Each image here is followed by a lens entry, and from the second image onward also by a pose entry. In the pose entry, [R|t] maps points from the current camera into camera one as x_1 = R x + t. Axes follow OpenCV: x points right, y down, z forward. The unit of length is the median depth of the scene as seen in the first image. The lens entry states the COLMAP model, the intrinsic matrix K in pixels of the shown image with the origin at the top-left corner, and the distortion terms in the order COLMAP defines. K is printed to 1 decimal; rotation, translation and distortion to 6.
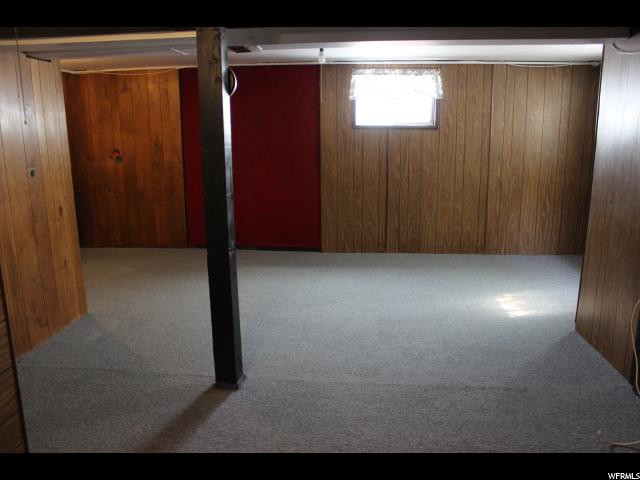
lens RADIAL K [[546.3, 0, 316.7], [0, 546.3, 240.3], [0, 0, 1]] dist [-0.118202, 0.008600]
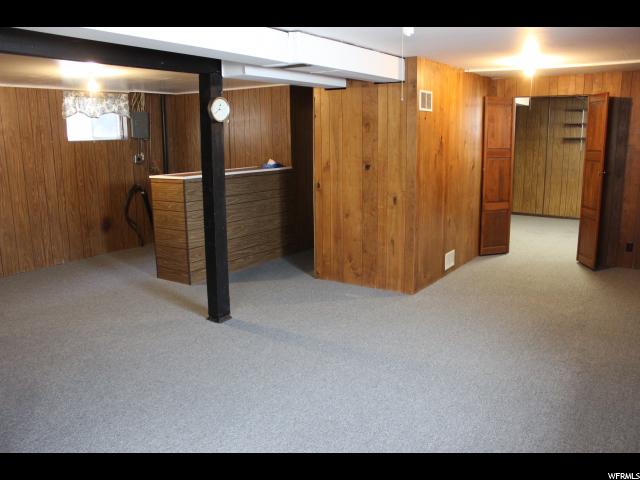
lens RADIAL K [[546.3, 0, 316.7], [0, 546.3, 240.3], [0, 0, 1]] dist [-0.118202, 0.008600]
pose [[-0.527713, 0.155986, -0.834977, 0.756671], [-0.160401, 0.947009, 0.278290, -0.320065], [0.834140, 0.280789, -0.474729, 1.610680]]
